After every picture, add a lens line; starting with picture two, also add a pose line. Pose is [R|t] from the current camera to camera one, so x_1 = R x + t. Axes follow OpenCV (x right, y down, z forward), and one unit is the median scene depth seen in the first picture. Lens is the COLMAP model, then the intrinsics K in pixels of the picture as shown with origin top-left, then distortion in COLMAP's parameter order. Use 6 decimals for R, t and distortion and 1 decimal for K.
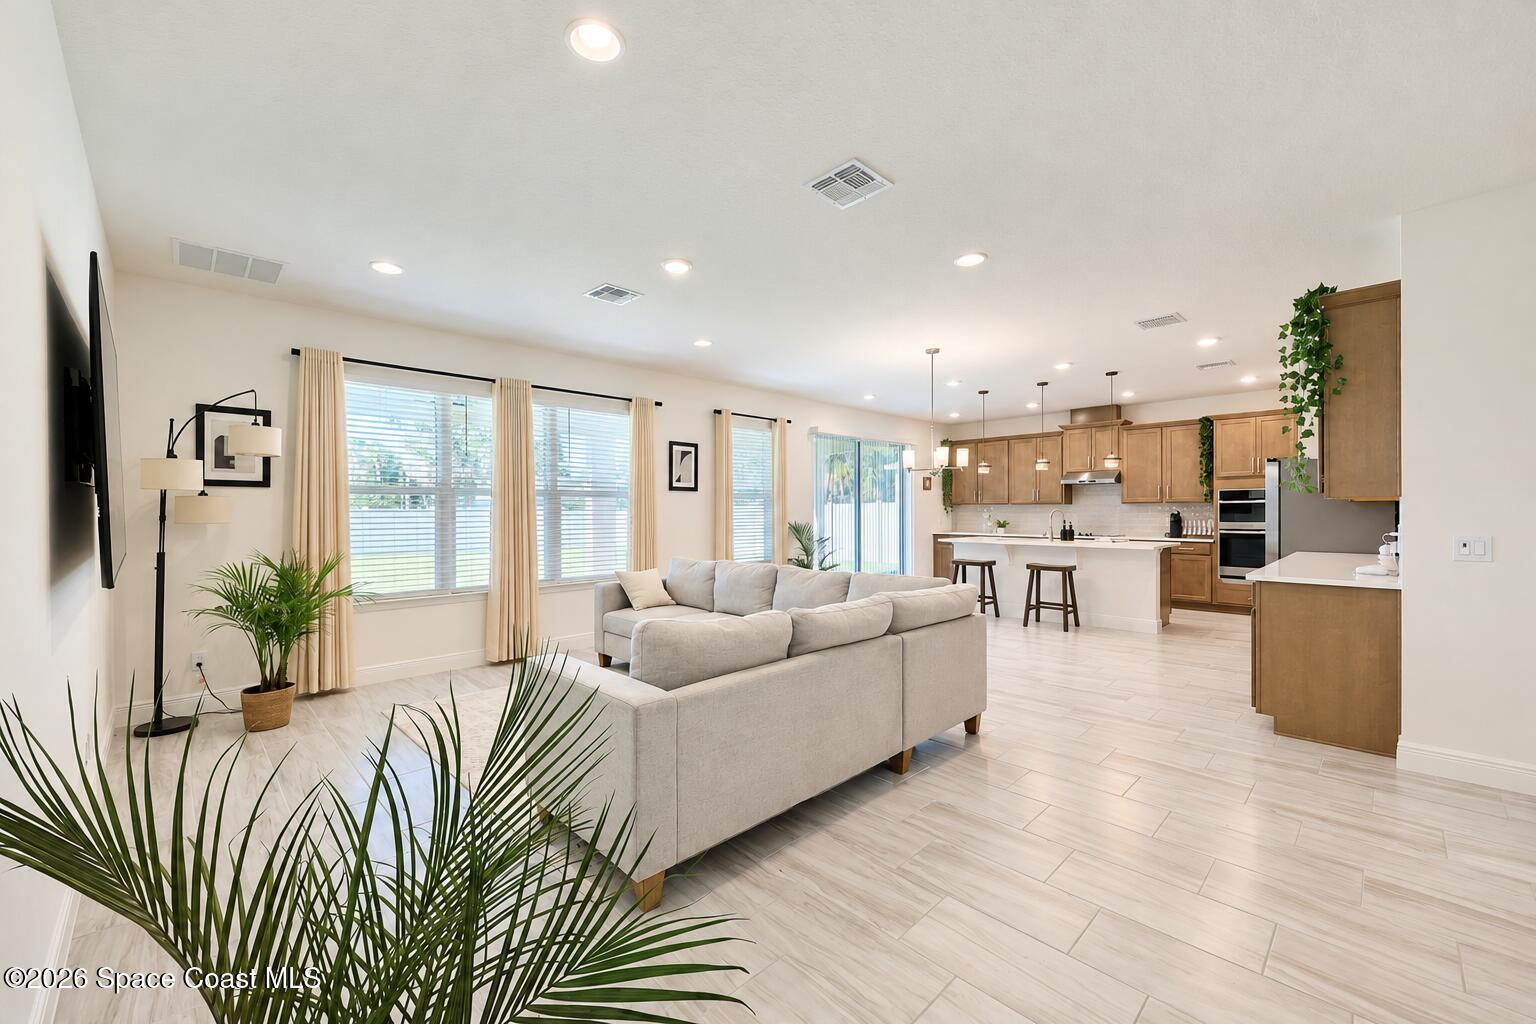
lens RADIAL K [[617.3, 0, 768.0], [0, 617.3, 512.0], [0, 0, 1]] dist [-0.000155, 0.000029]
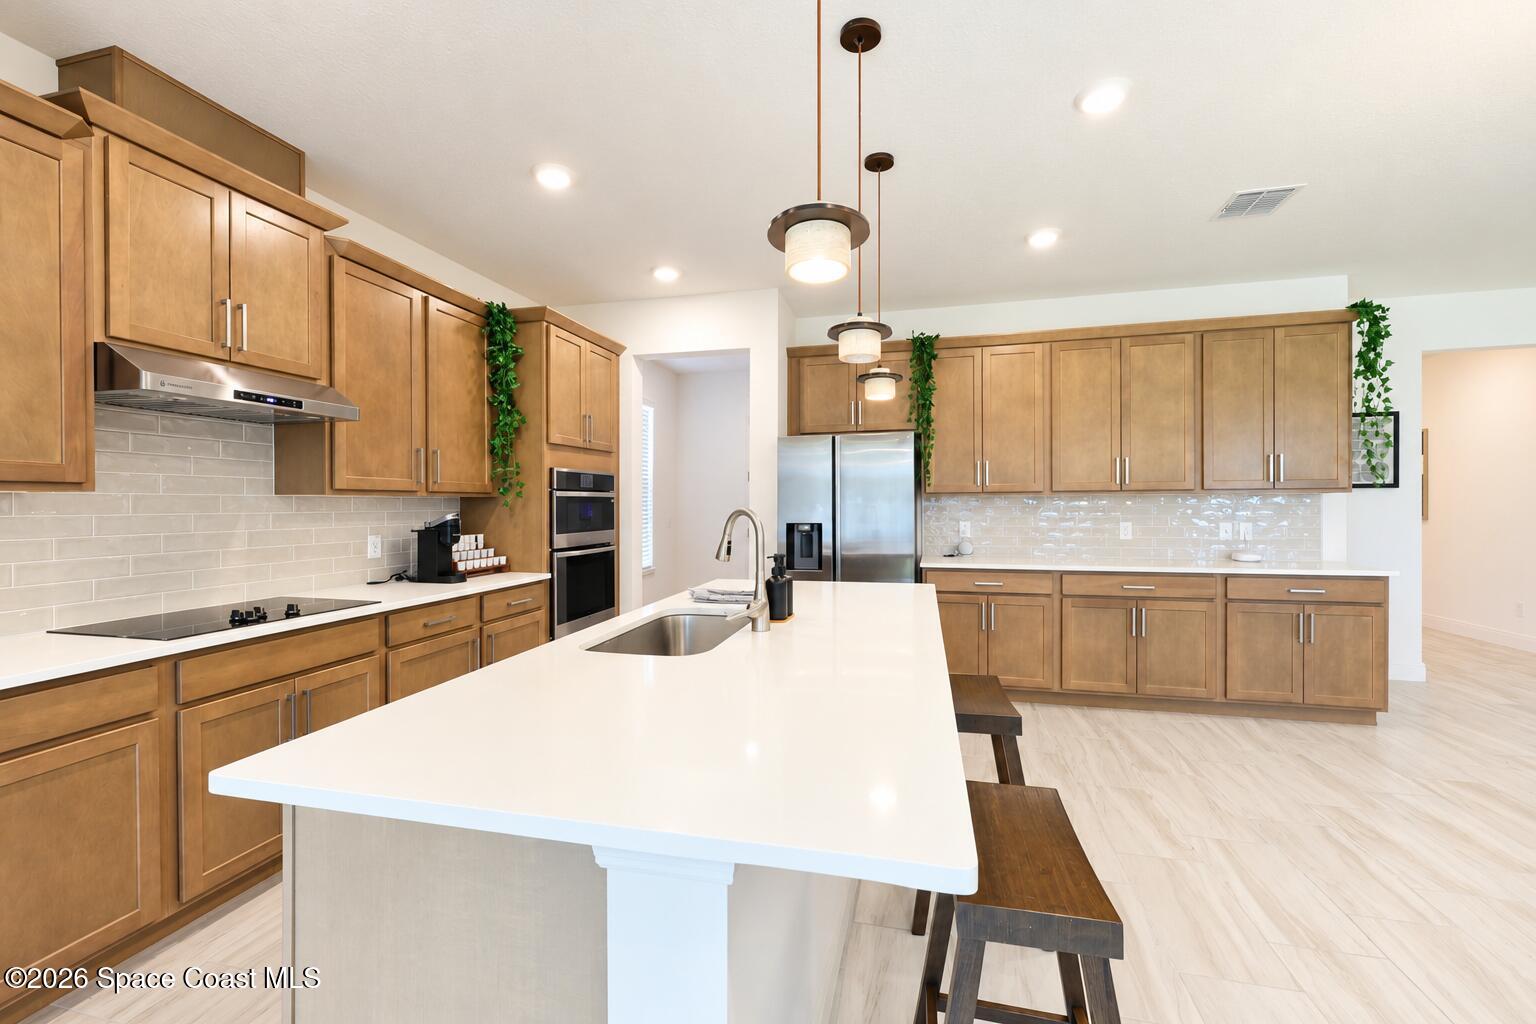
lens RADIAL K [[617.3, 0, 768.0], [0, 617.3, 512.0], [0, 0, 1]] dist [-0.000155, 0.000029]
pose [[-0.520639, 0.014500, 0.853654, 0.266894], [0.029707, 0.999558, 0.001140, 0.002726], [-0.853260, 0.025953, -0.520840, 1.236198]]
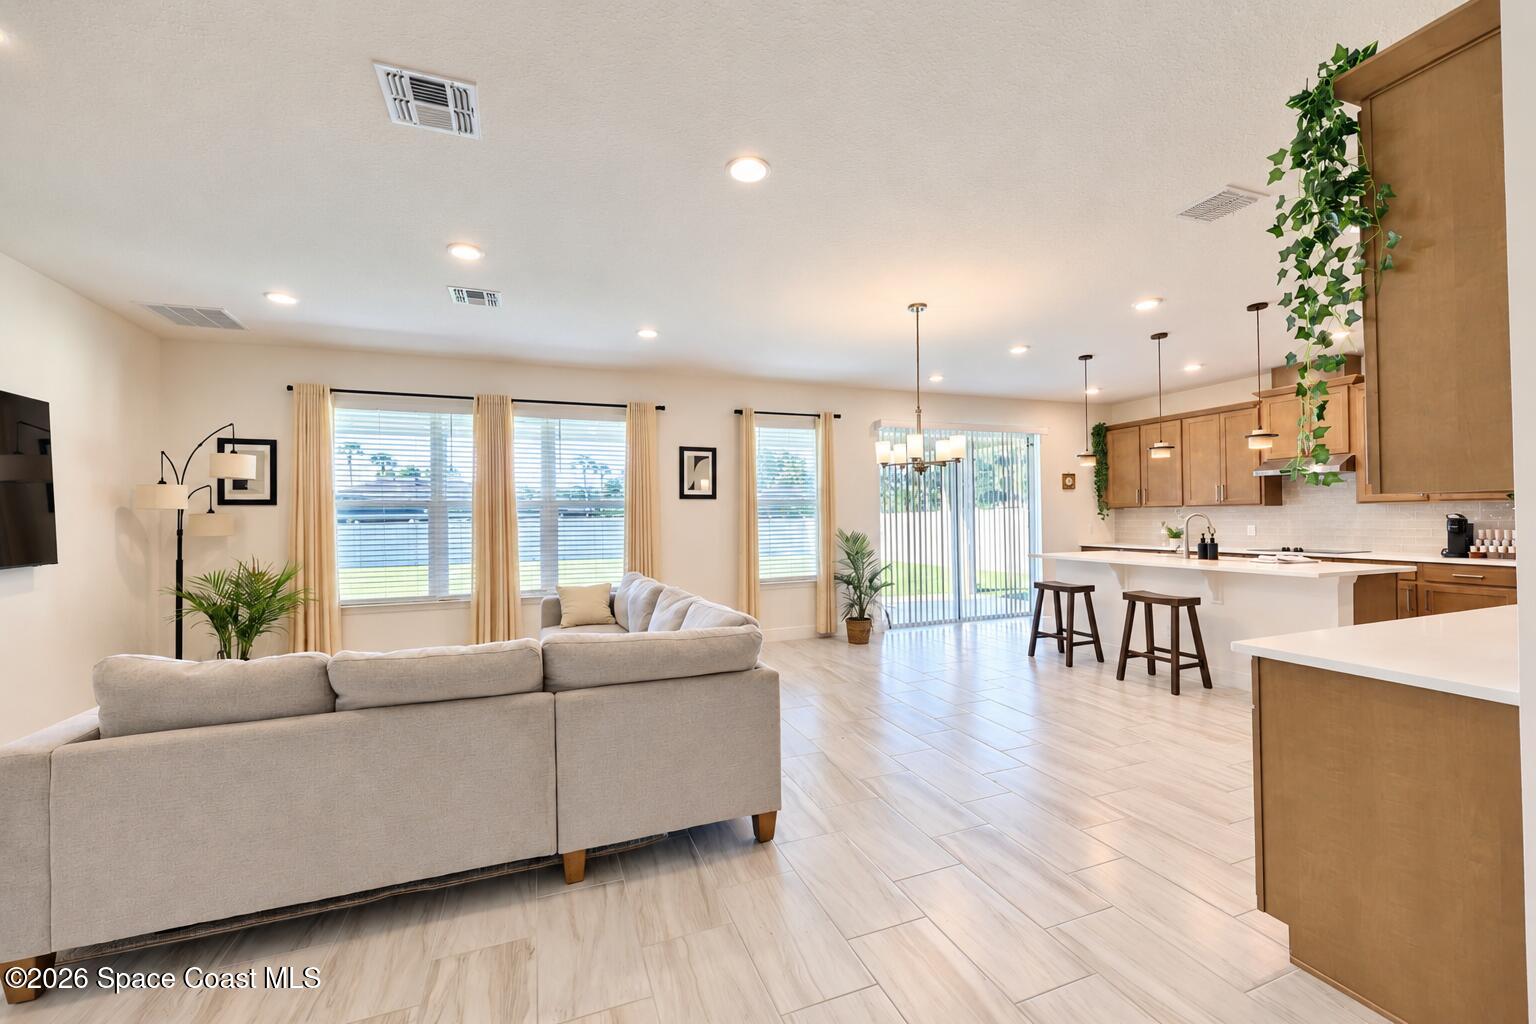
lens RADIAL K [[618.2, 0, 769.3], [0, 618.2, 507.7], [0, 0, 1]] dist [0.010550, 0.000026]
pose [[0.916347, -0.015567, -0.400083, 0.343996], [0.009107, 0.999796, -0.018043, -0.003077], [0.400282, 0.012890, 0.916301, 0.191925]]
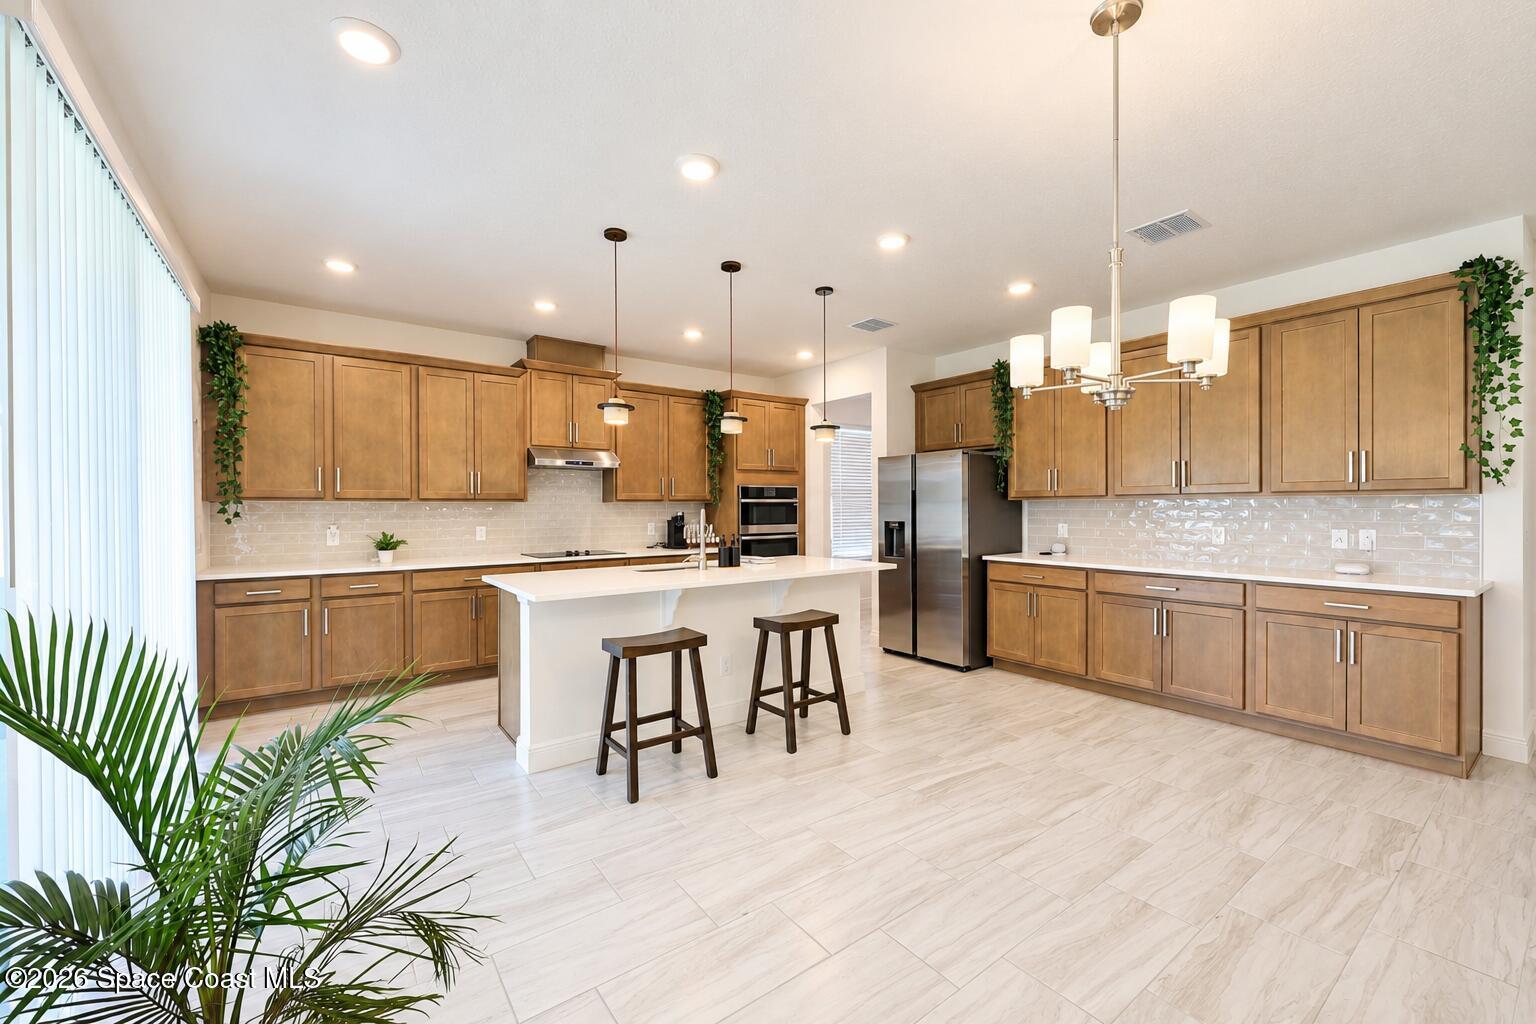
lens RADIAL K [[617.3, 0, 768.0], [0, 617.3, 512.0], [0, 0, 1]] dist [-0.000155, 0.000029]
pose [[0.148033, 0.013170, 0.988895, -0.040287], [0.015768, 0.999753, -0.015675, 0.012595], [-0.988857, 0.017914, 0.147789, 0.950616]]
